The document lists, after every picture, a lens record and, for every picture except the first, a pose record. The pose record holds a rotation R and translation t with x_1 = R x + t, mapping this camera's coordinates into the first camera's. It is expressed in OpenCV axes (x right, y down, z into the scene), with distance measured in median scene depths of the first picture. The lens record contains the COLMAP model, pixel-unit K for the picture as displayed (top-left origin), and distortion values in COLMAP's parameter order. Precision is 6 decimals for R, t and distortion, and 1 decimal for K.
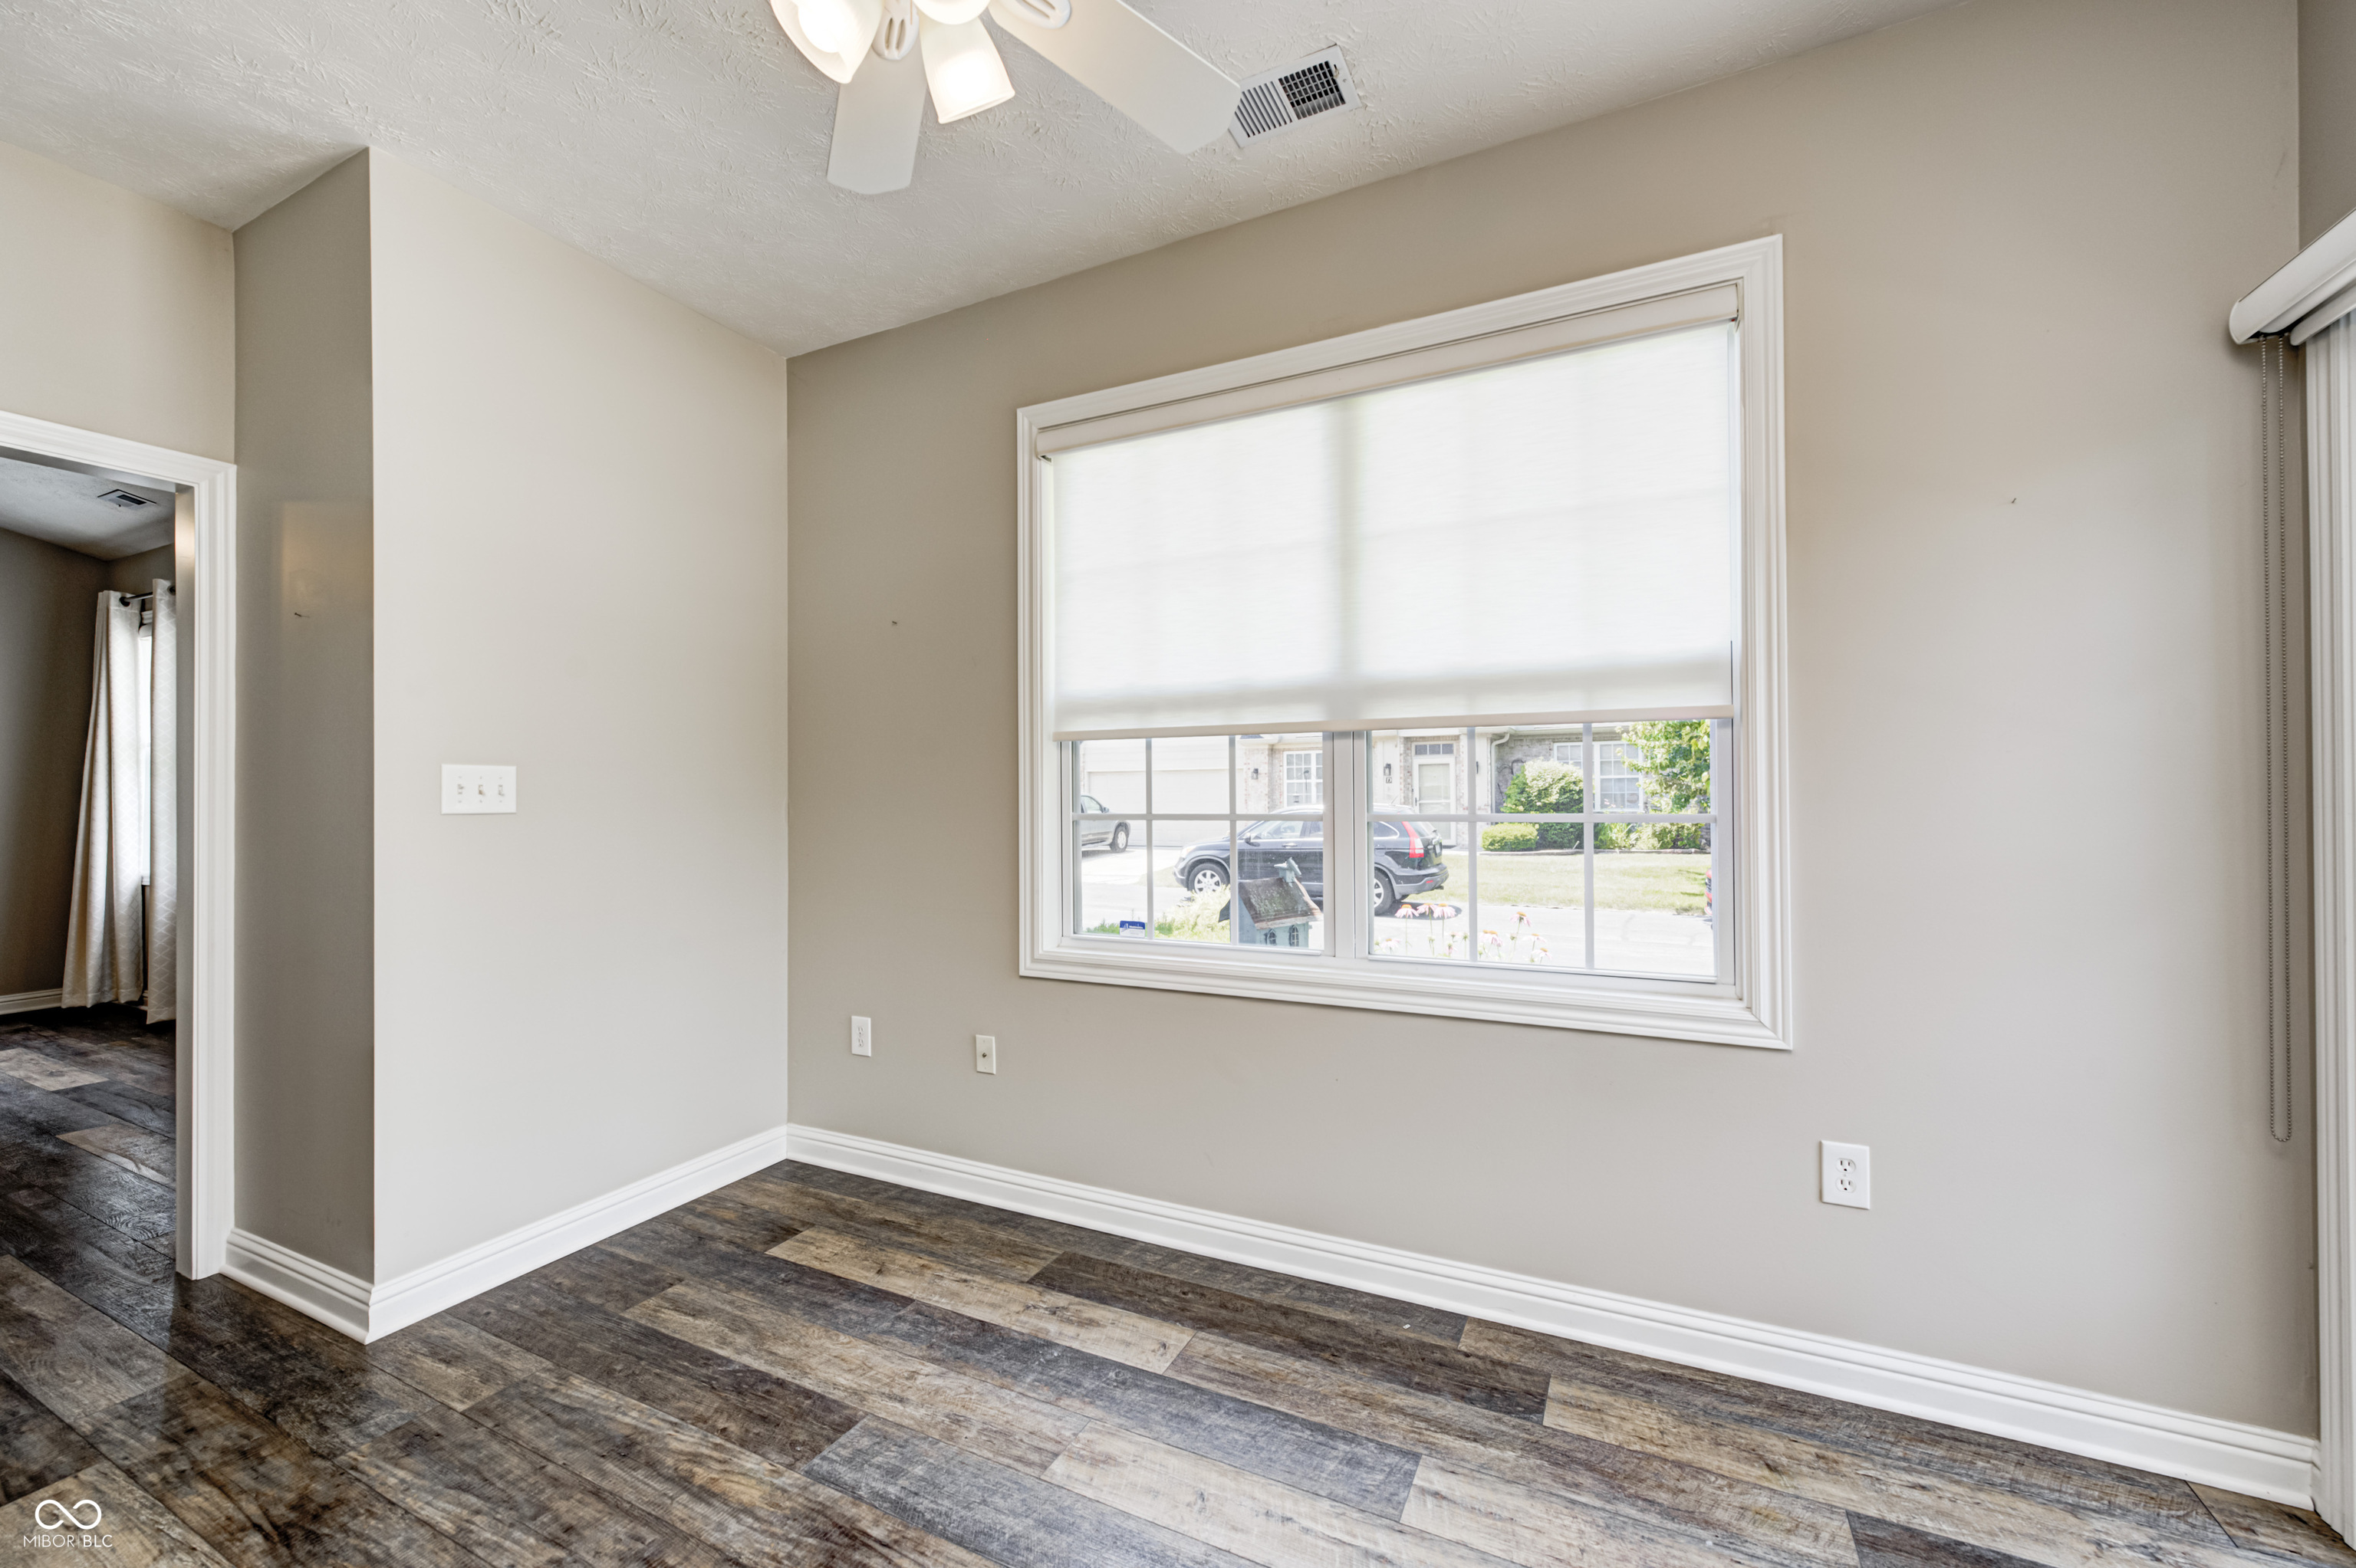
lens RADIAL K [[925.0, 0, 1166.8], [0, 925.0, 791.6], [0, 0, 1]] dist [-0.003671, 0.002327]
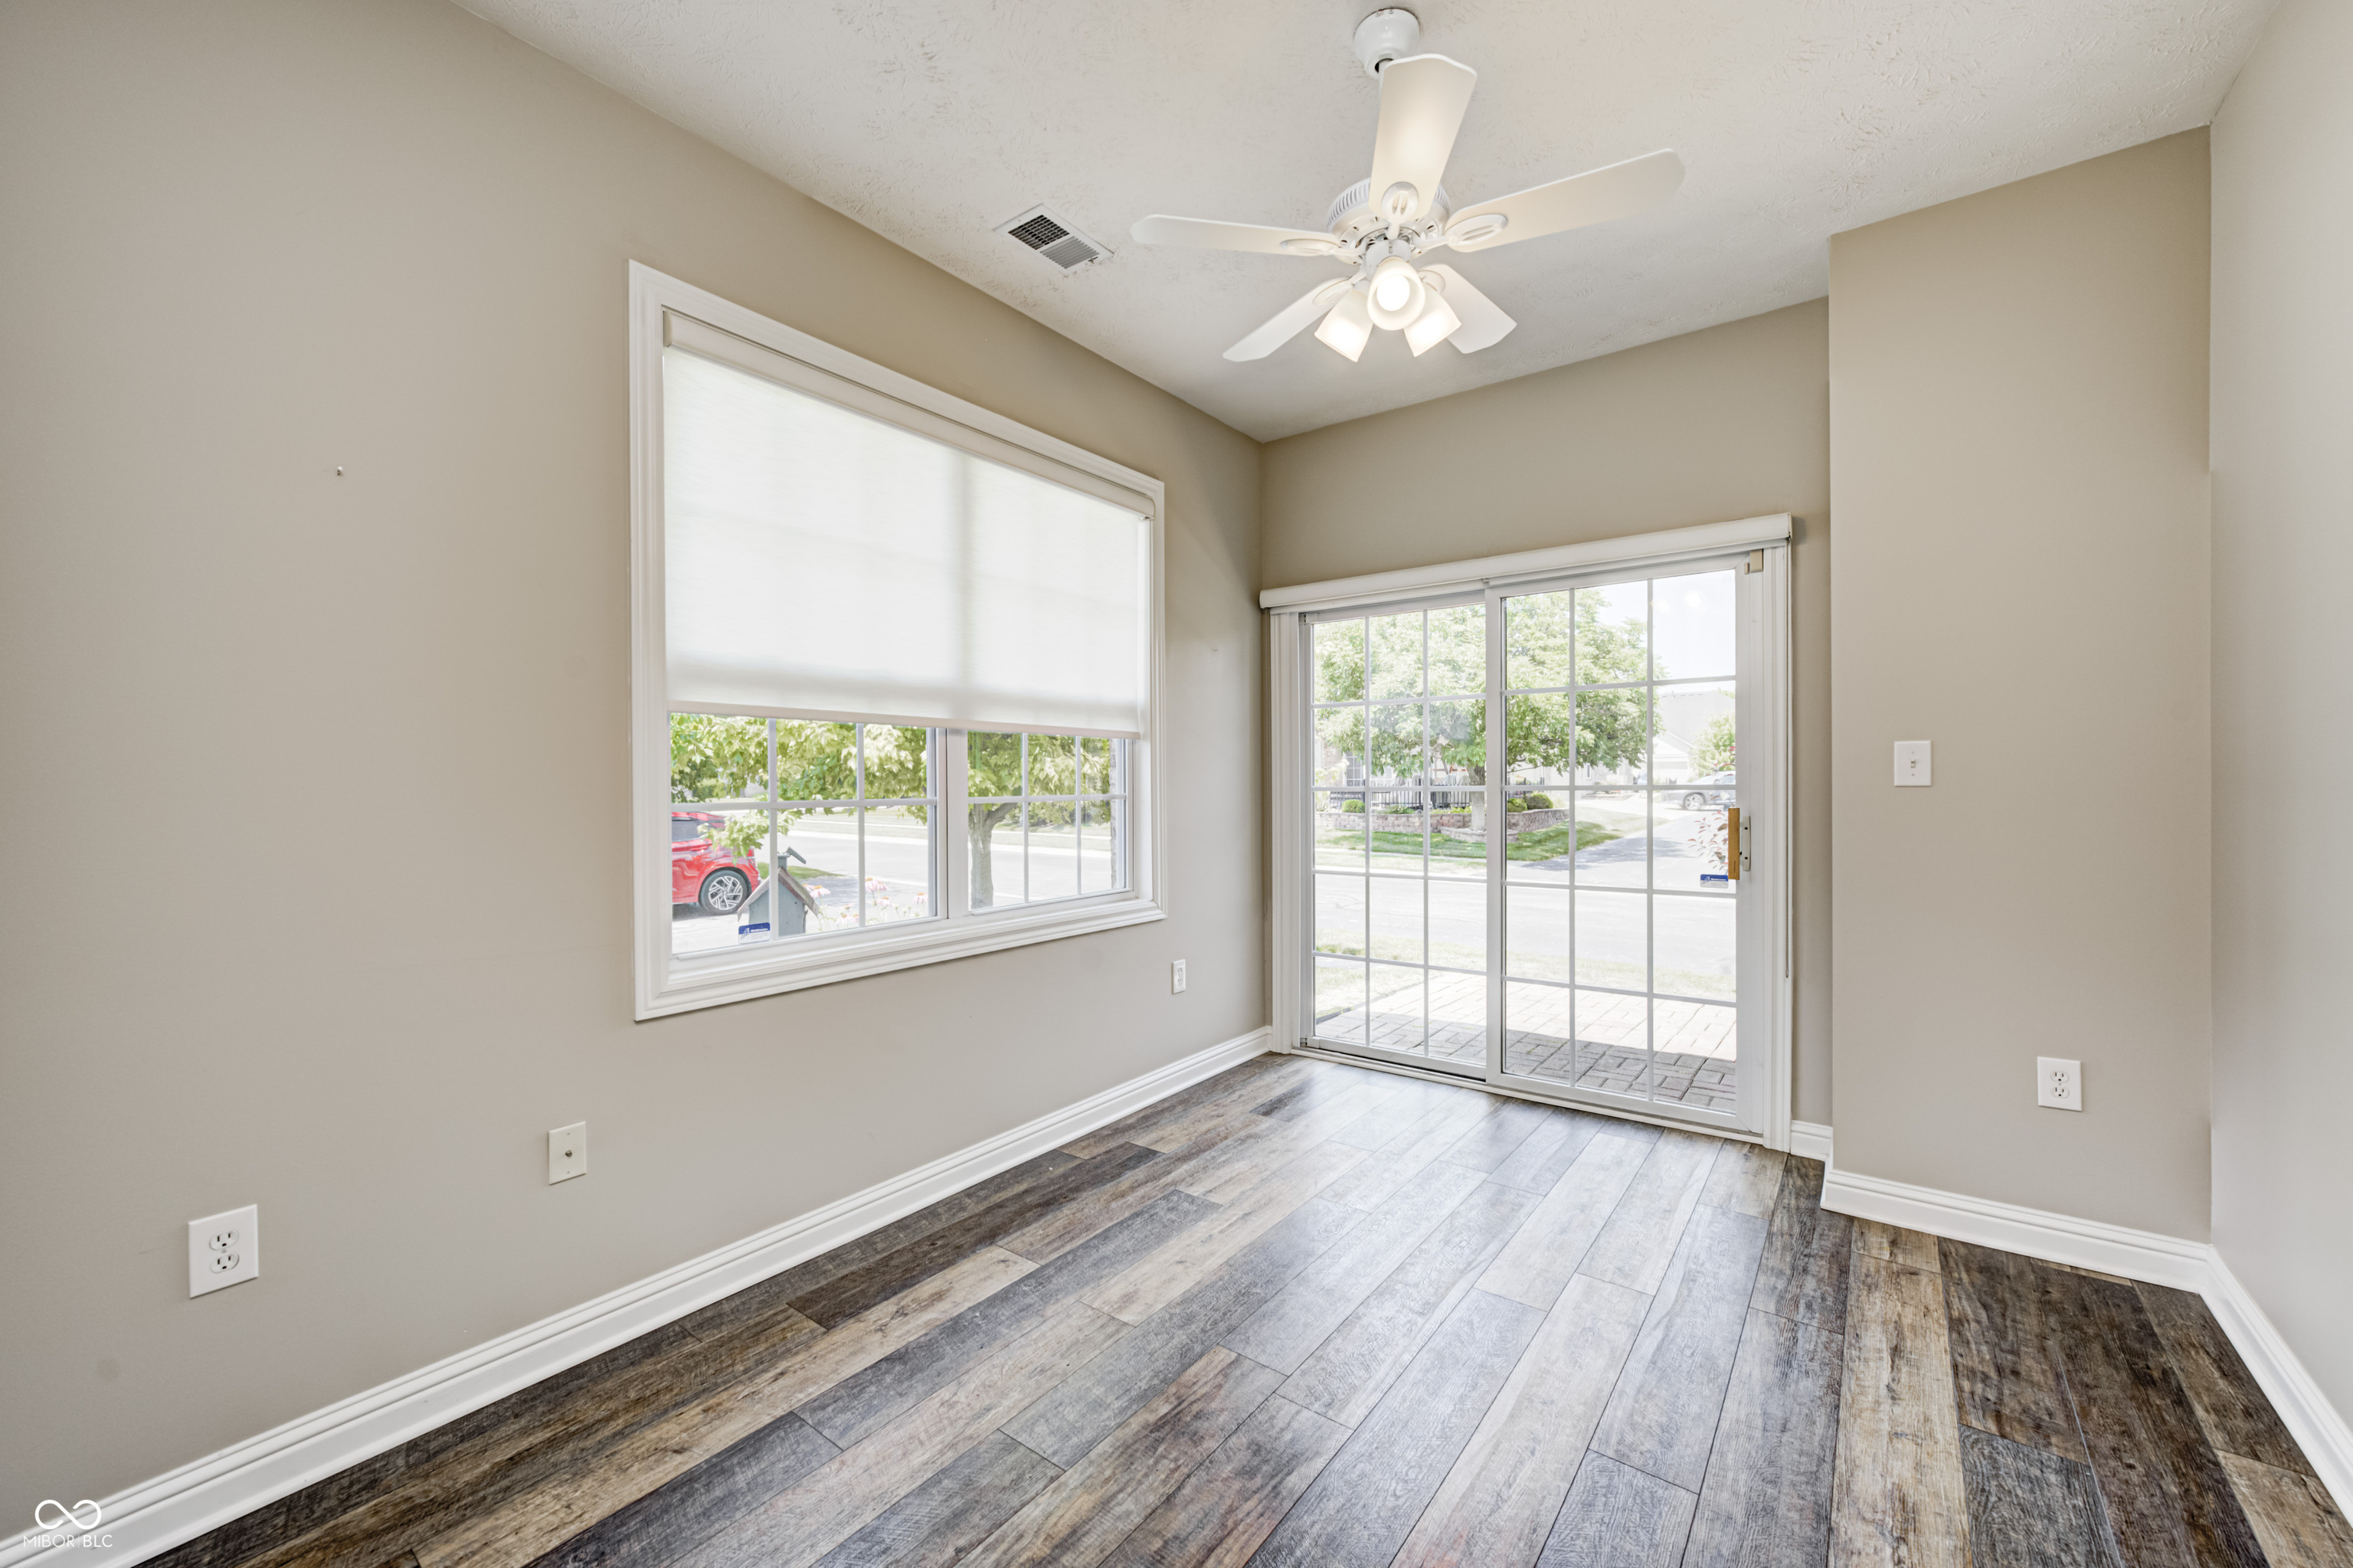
lens RADIAL K [[923.9, 0, 1188.5], [0, 923.9, 788.8], [0, 0, 1]] dist [-0.003671, 0.002327]
pose [[0.181321, 0.000191, 0.983424, -1.079839], [-0.000652, 1.000000, -0.000074, 0.014834], [-0.983424, -0.000628, 0.181321, 0.565080]]
